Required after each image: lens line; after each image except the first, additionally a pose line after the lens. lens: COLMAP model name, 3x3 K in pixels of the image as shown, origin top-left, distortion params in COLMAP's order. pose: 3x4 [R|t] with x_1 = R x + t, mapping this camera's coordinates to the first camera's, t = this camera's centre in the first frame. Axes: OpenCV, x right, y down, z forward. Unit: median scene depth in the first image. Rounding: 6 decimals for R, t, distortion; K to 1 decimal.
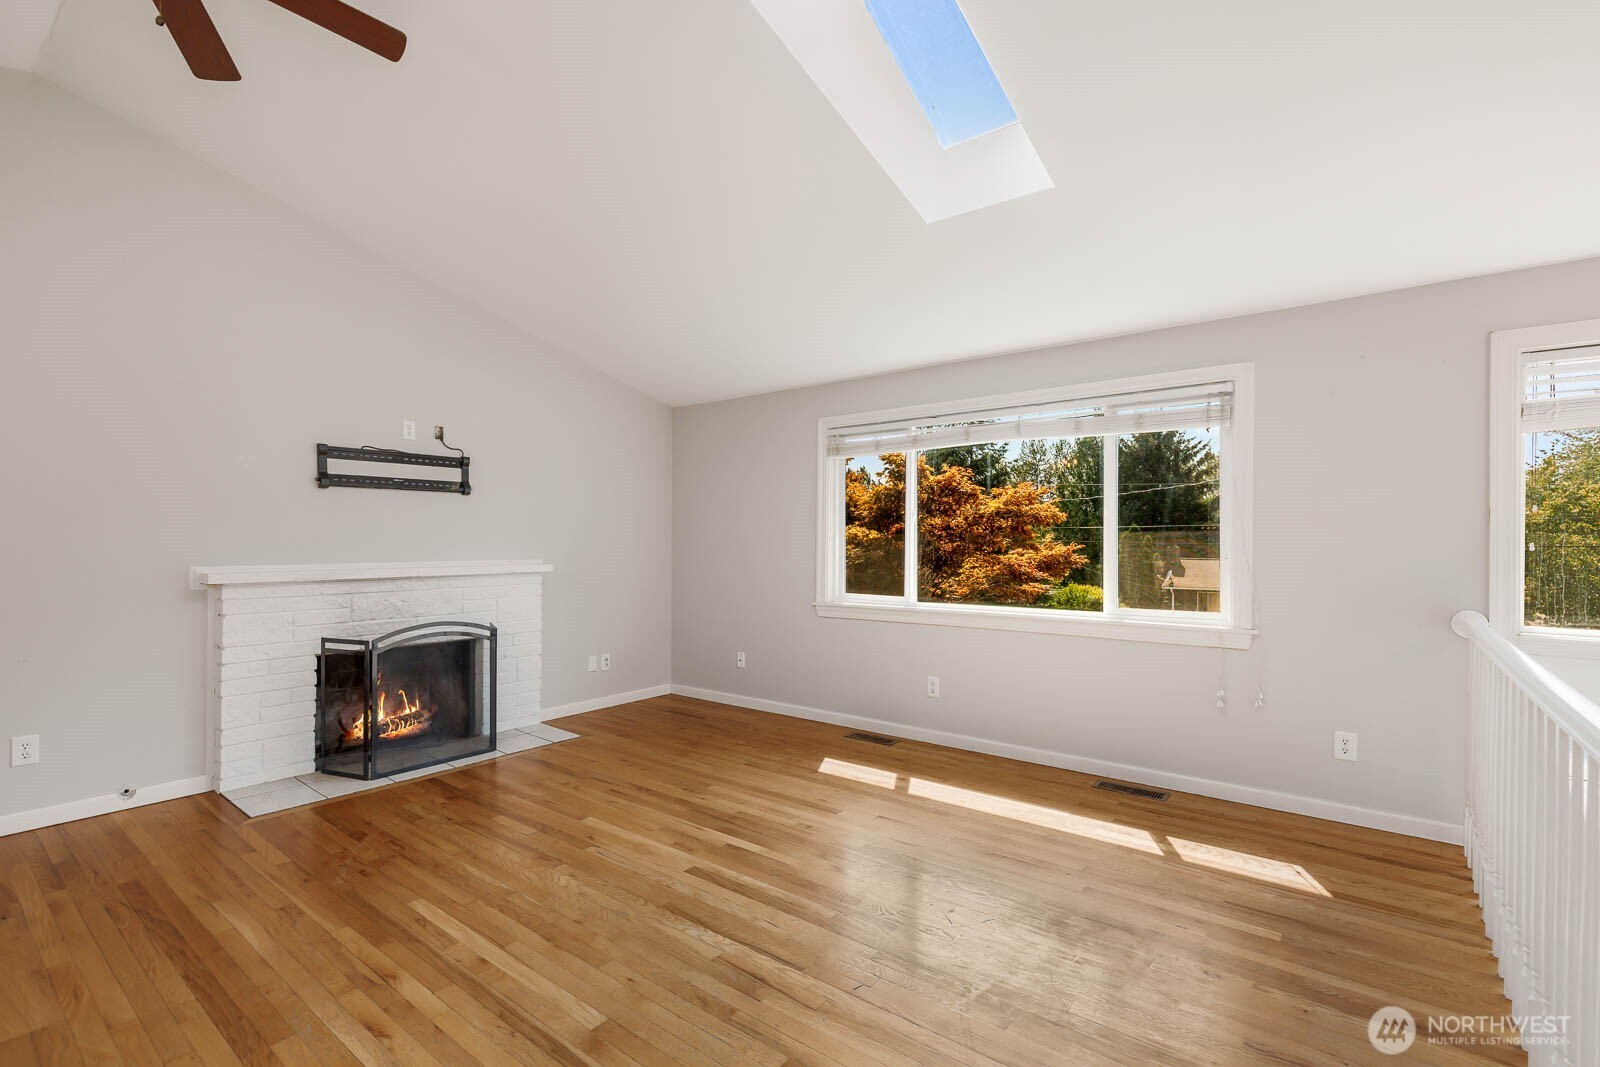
lens RADIAL K [[721.1, 0, 809.2], [0, 721.1, 543.8], [0, 0, 1]] dist [0.004966, 0.000090]
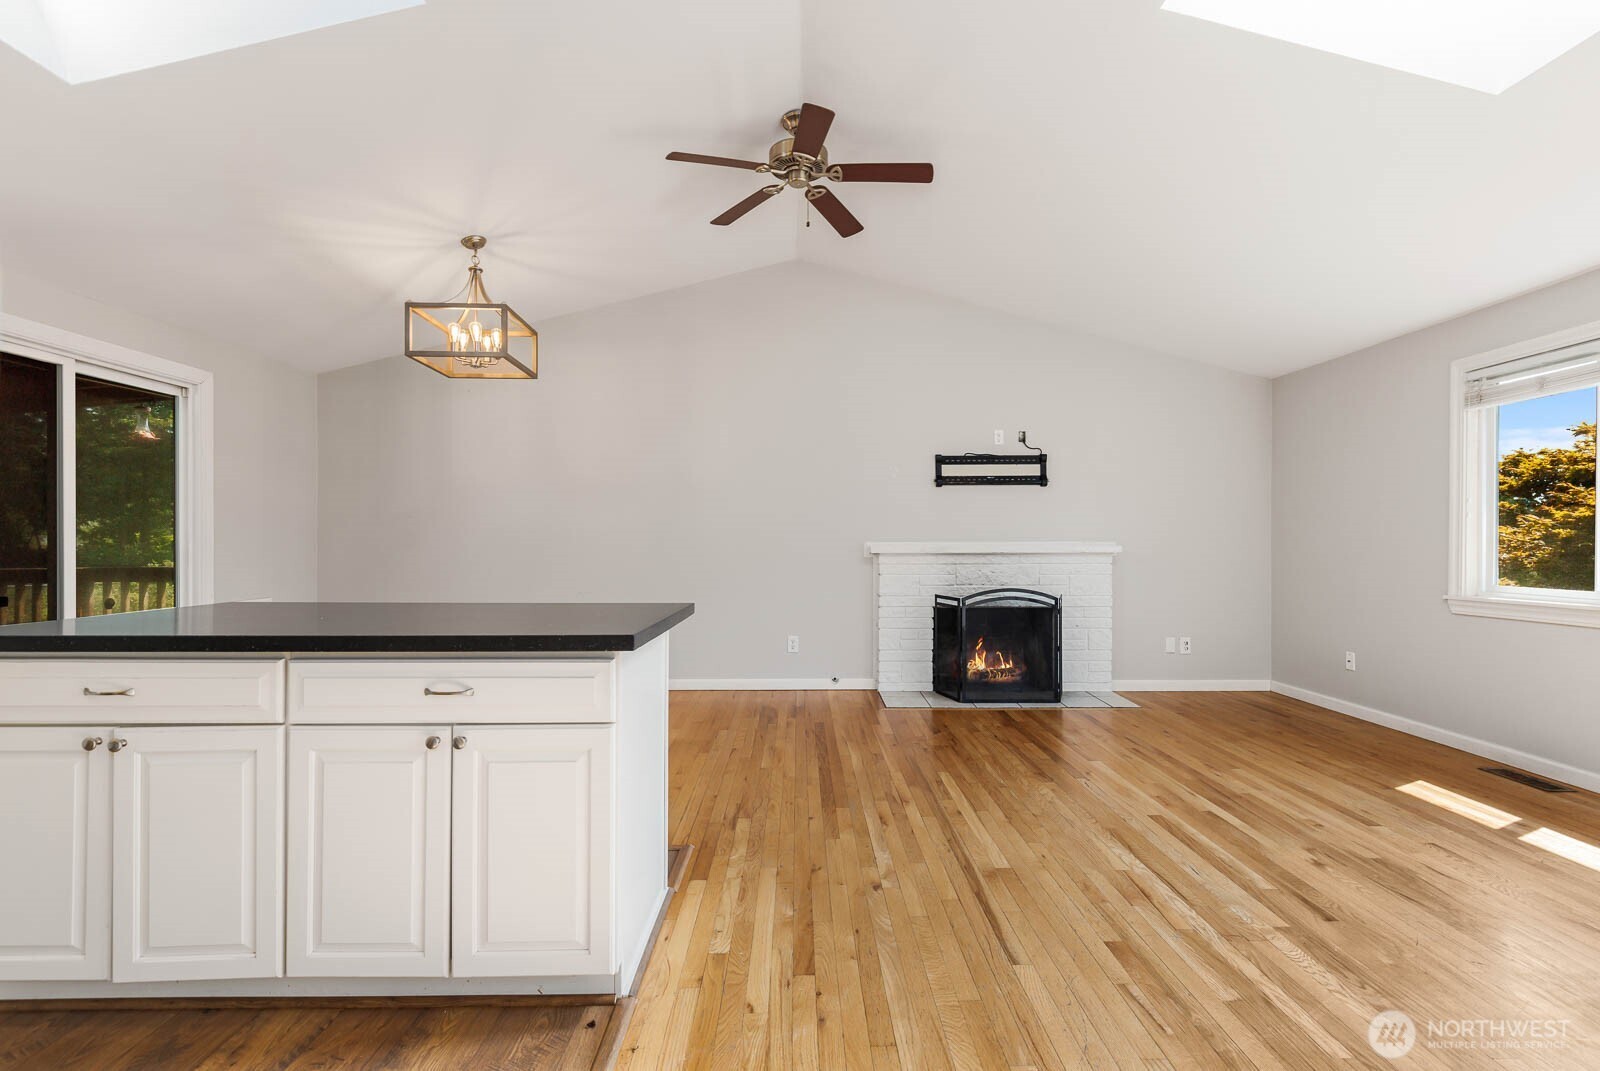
lens RADIAL K [[726.4, 0, 806.3], [0, 726.4, 538.4], [0, 0, 1]] dist [0.002830, -0.000383]
pose [[0.619483, -0.007144, -0.784978, 0.284057], [-0.000223, 0.999957, -0.009276, 0.038036], [0.785010, 0.005922, 0.619454, -0.060377]]
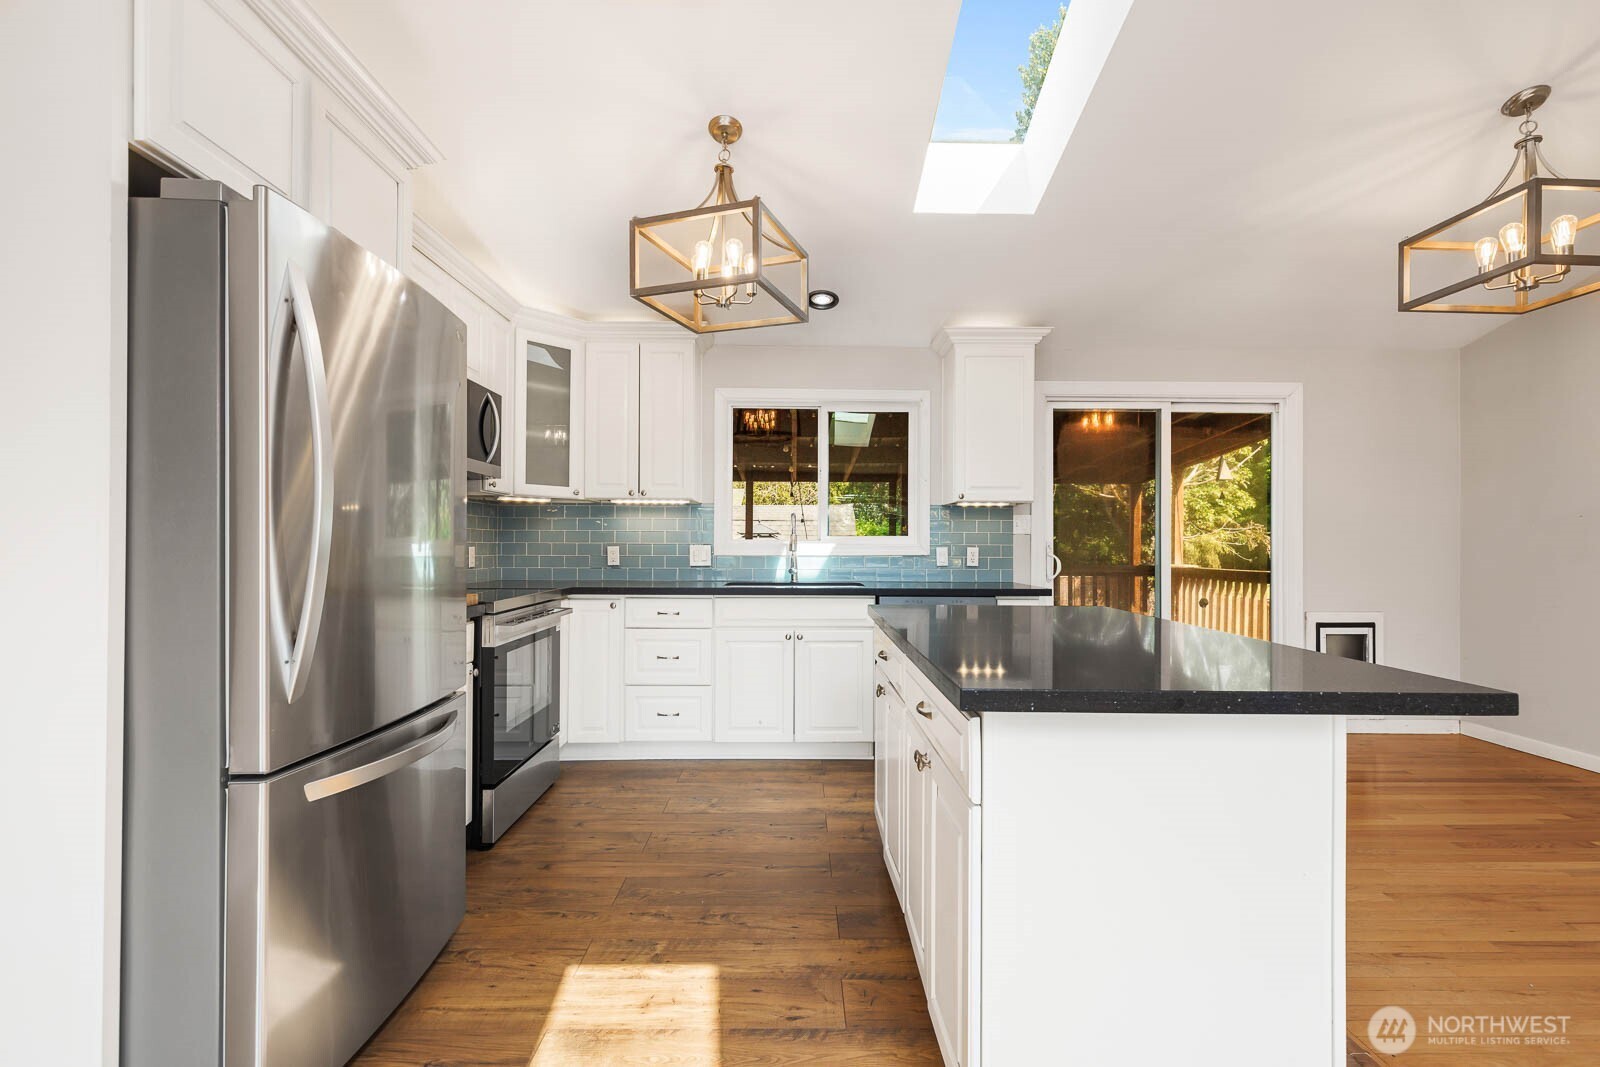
lens RADIAL K [[719.6, 0, 801.1], [0, 719.6, 543.9], [0, 0, 1]] dist [0.011581, -0.004157]
pose [[-0.786350, -0.008333, -0.617725, 0.113094], [-0.010117, 0.999949, -0.000611, 0.029719], [0.617698, 0.005769, -0.786394, 0.361458]]
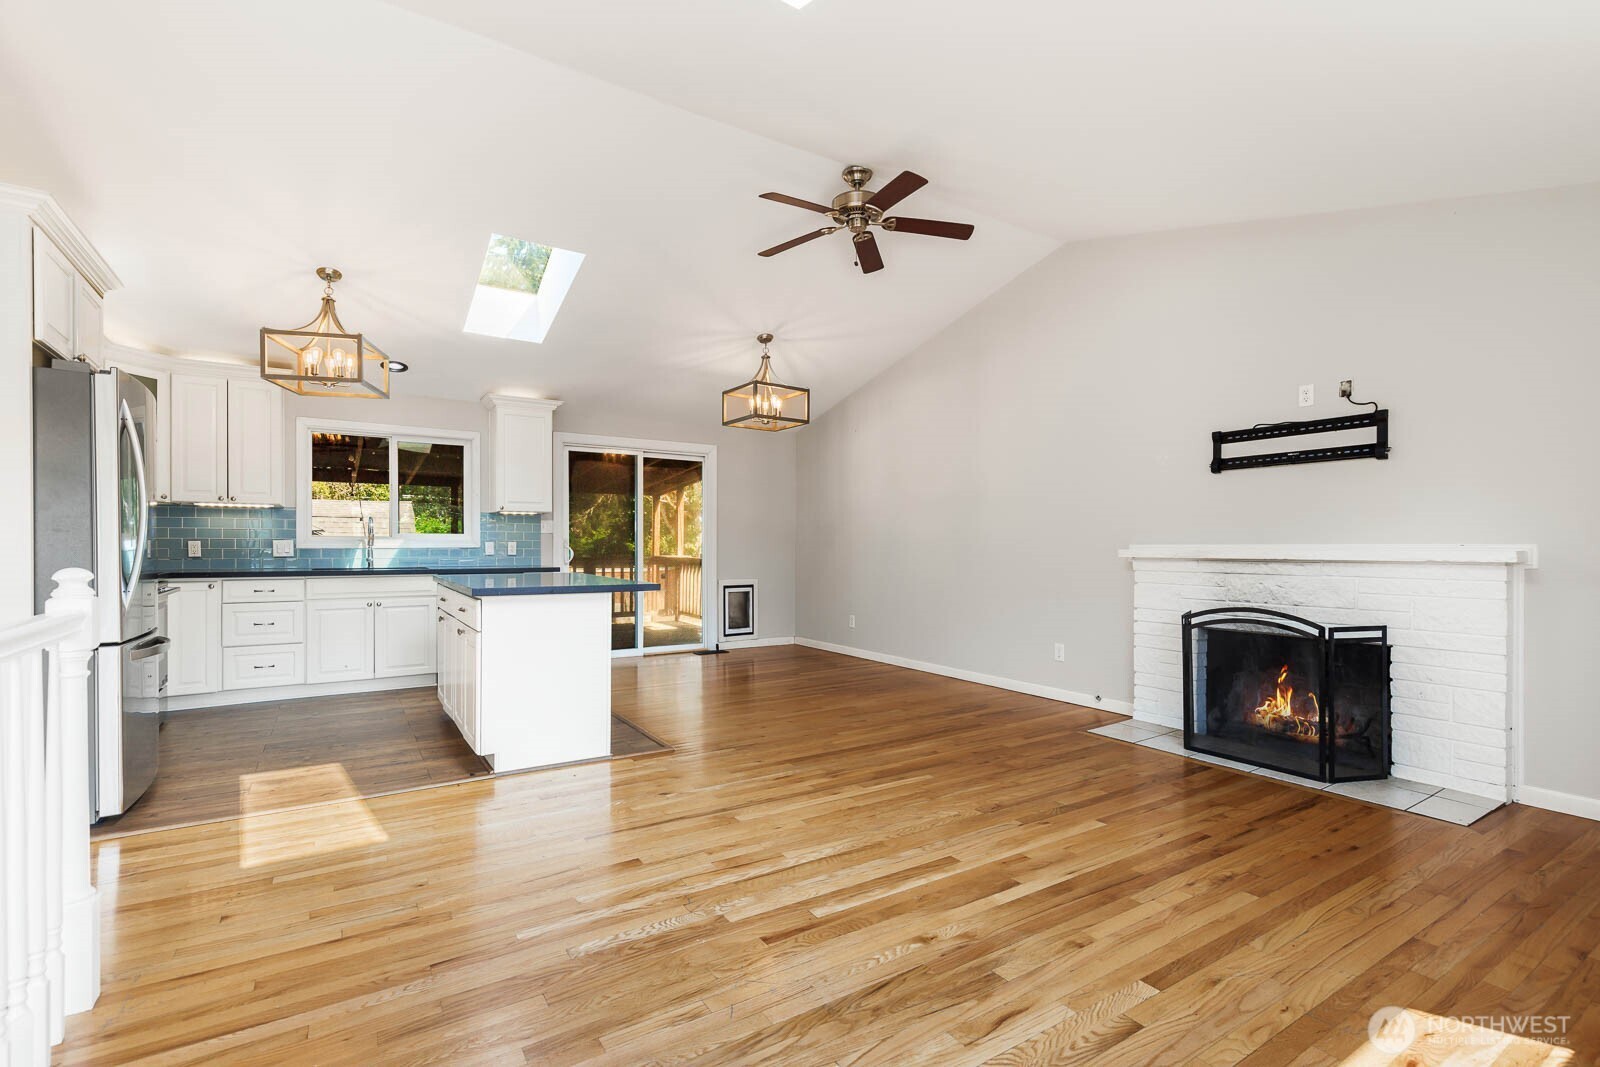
lens RADIAL K [[734.1, 0, 809.8], [0, 734.1, 551.0], [0, 0, 1]] dist [0.002179, -0.000121]
pose [[-0.329145, 0.001580, -0.944278, 0.609217], [-0.006874, 0.999968, 0.004069, 0.041582], [0.944254, 0.007830, -0.329124, 0.879375]]
